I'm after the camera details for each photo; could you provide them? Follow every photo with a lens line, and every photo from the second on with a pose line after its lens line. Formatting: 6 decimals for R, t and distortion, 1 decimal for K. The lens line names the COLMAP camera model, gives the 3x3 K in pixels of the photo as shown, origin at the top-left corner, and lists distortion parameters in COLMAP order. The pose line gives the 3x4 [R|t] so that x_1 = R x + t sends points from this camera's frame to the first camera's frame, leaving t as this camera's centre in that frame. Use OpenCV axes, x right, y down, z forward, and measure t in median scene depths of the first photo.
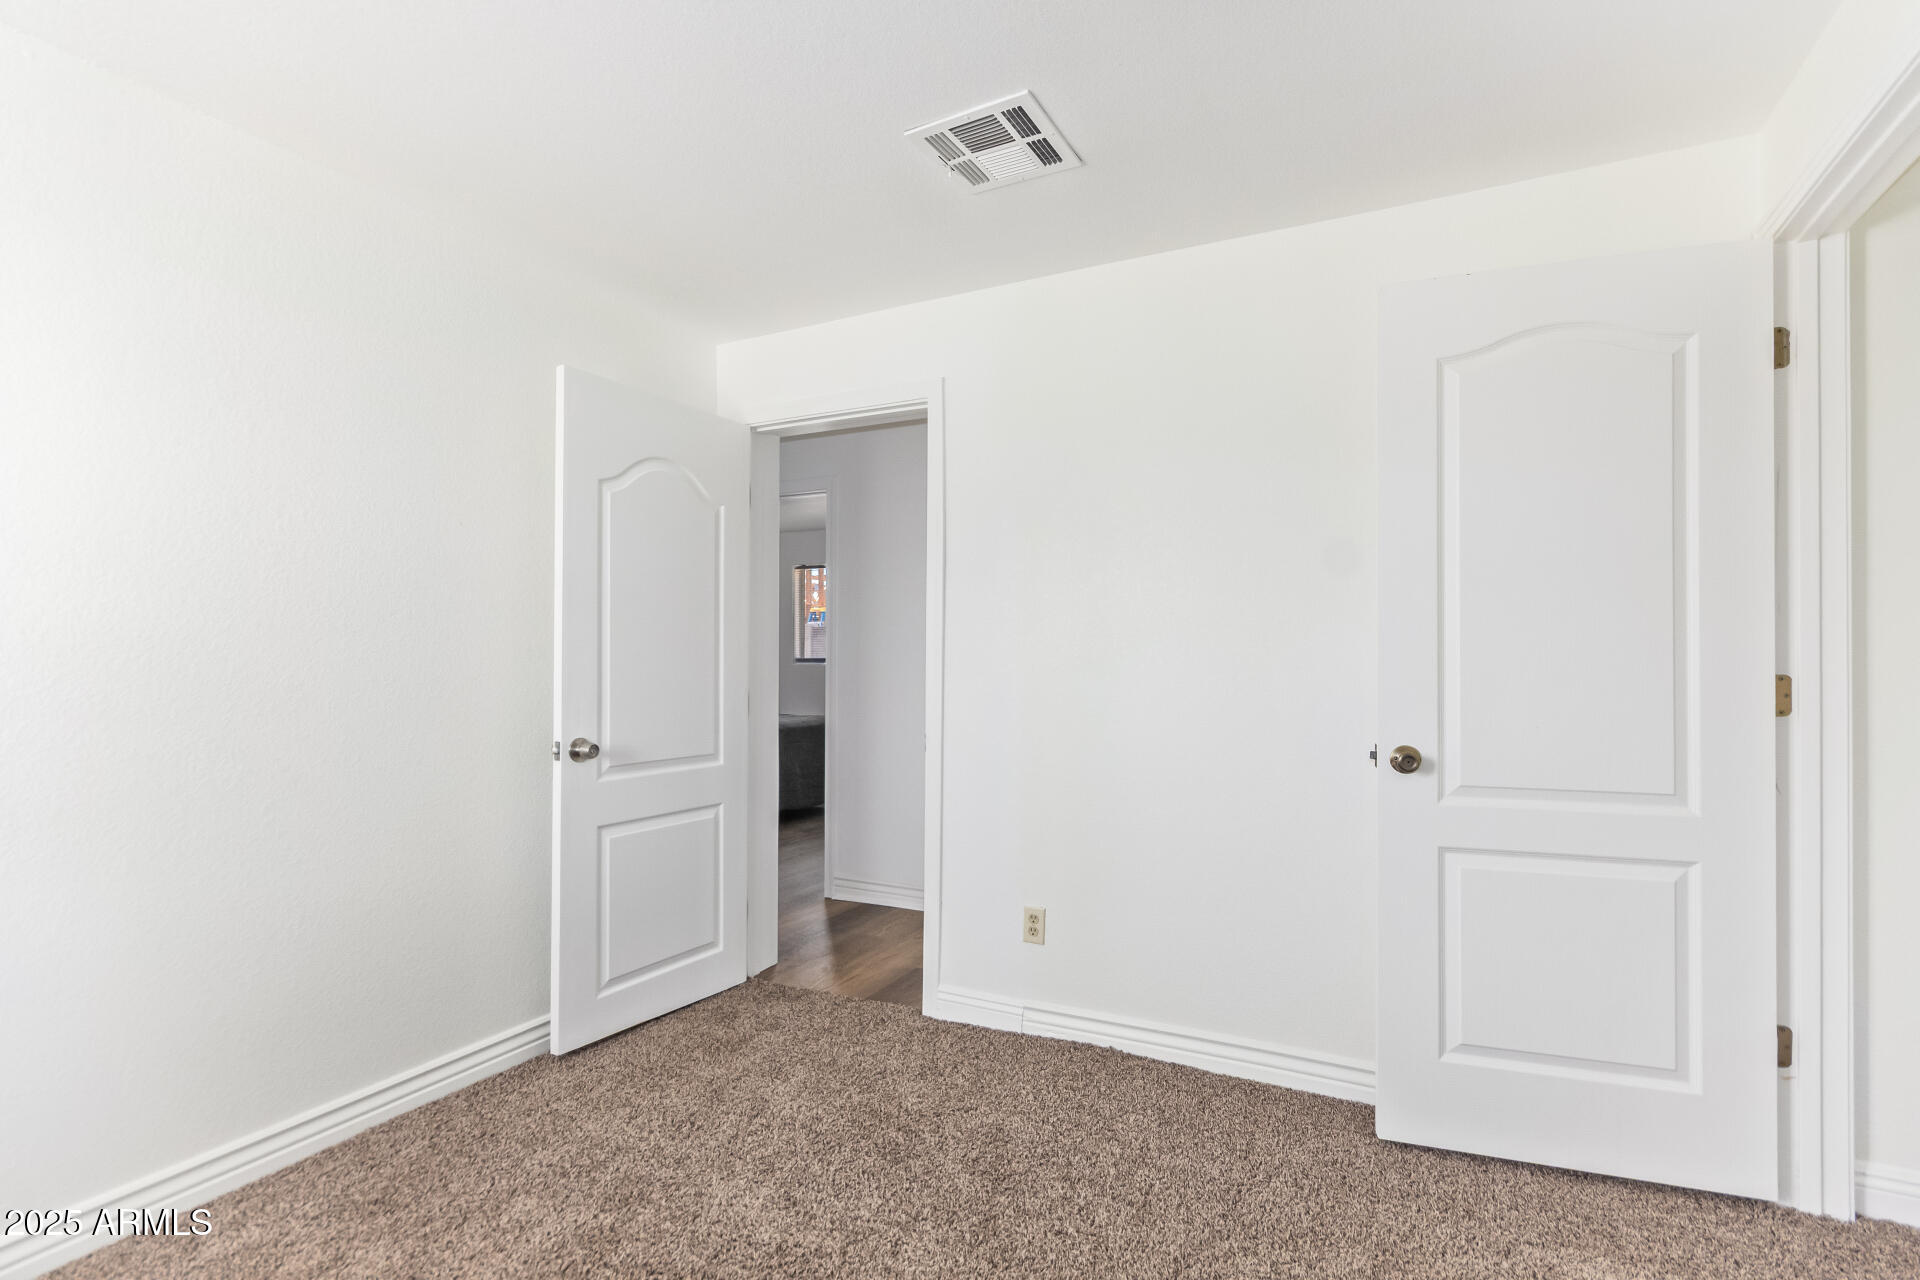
lens RADIAL K [[896.1, 0, 966.1], [0, 896.1, 643.6], [0, 0, 1]] dist [0.004045, 0.000675]
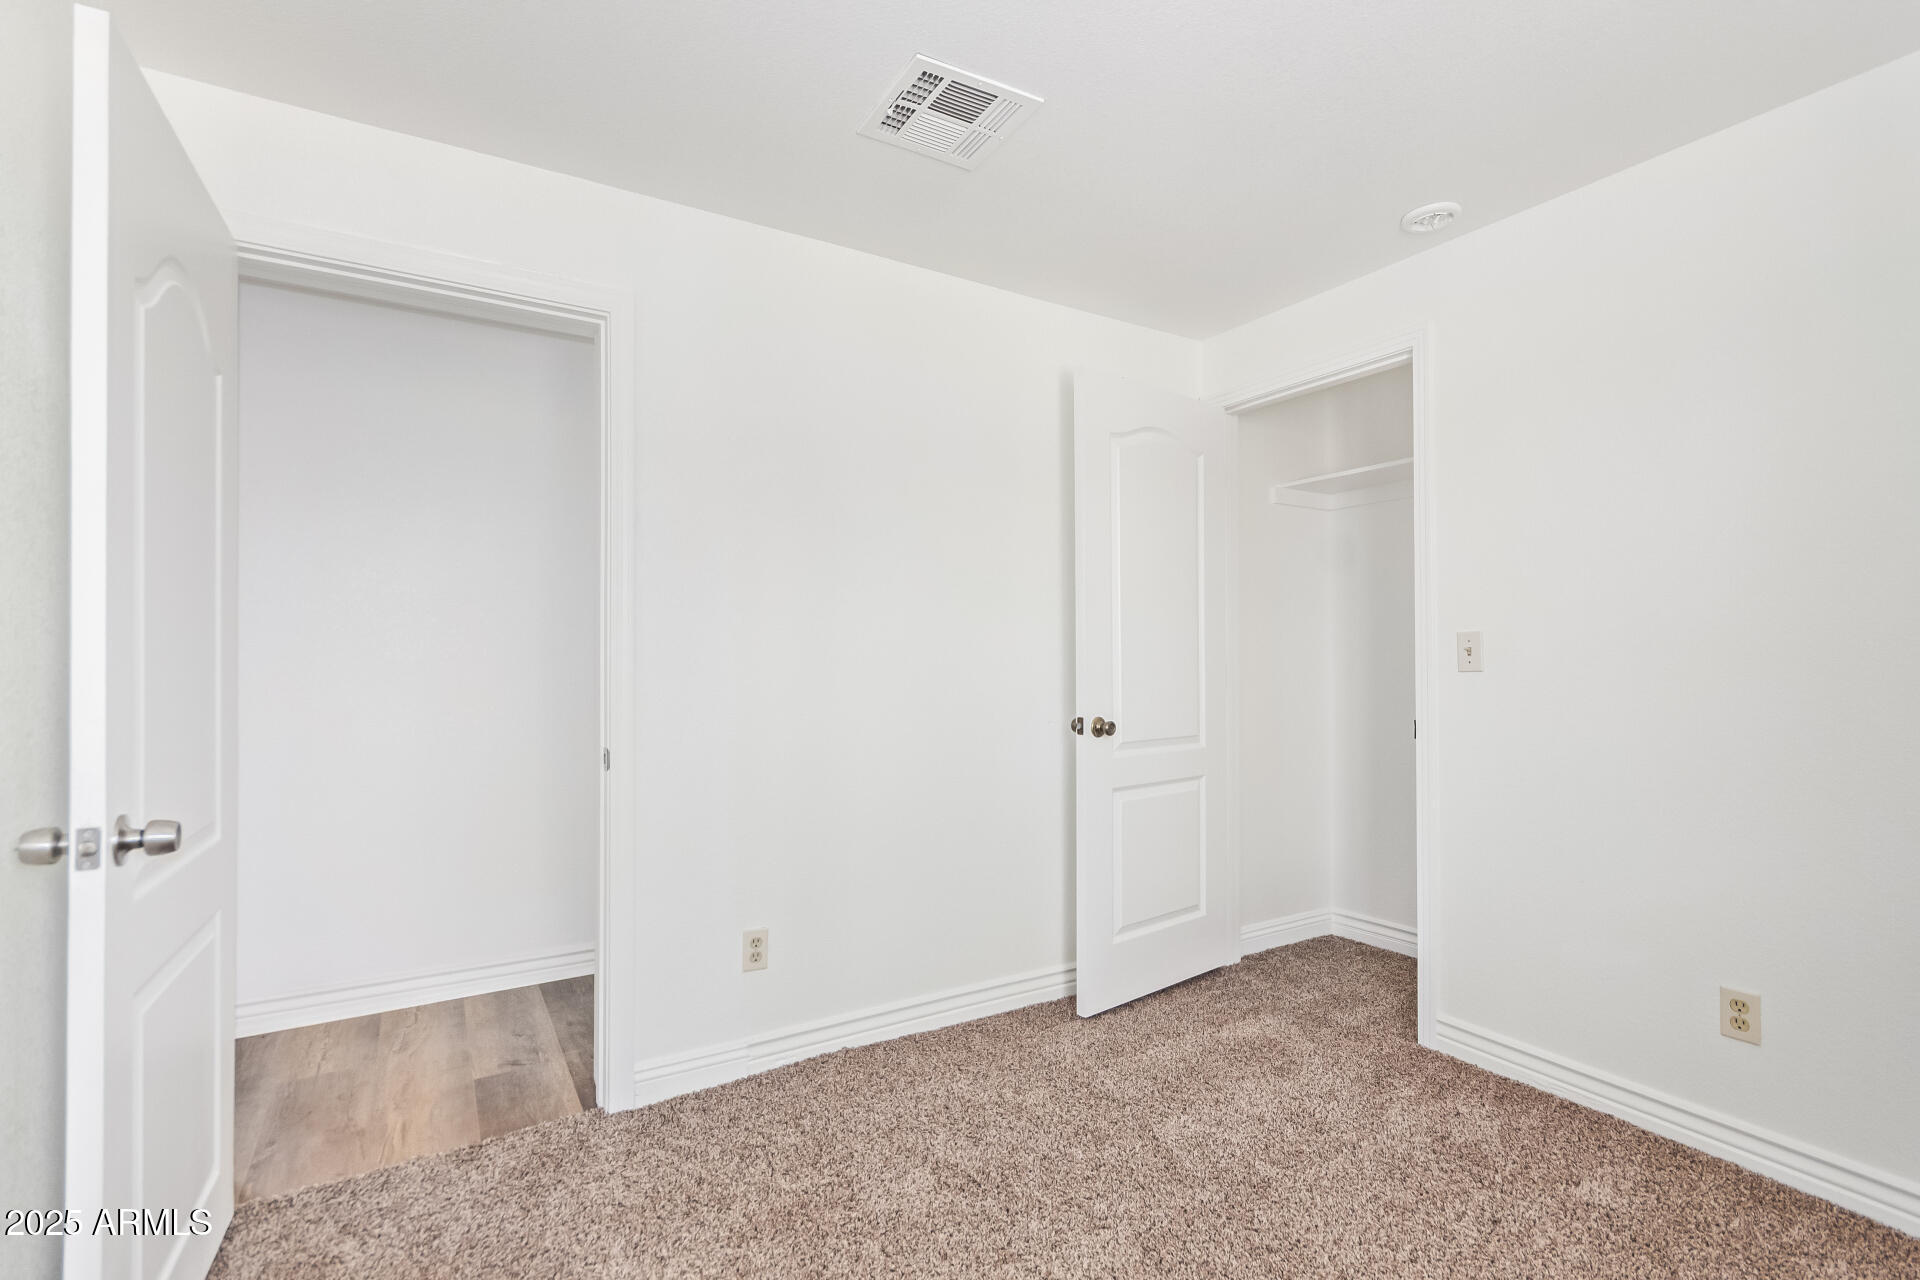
lens RADIAL K [[896.1, 0, 964.4], [0, 896.1, 651.4], [0, 0, 1]] dist [0.004045, 0.000675]
pose [[0.524568, 0.018272, 0.851172, -0.586323], [-0.003881, 0.999811, -0.019072, 0.035256], [-0.851360, 0.006701, 0.524540, 0.361027]]
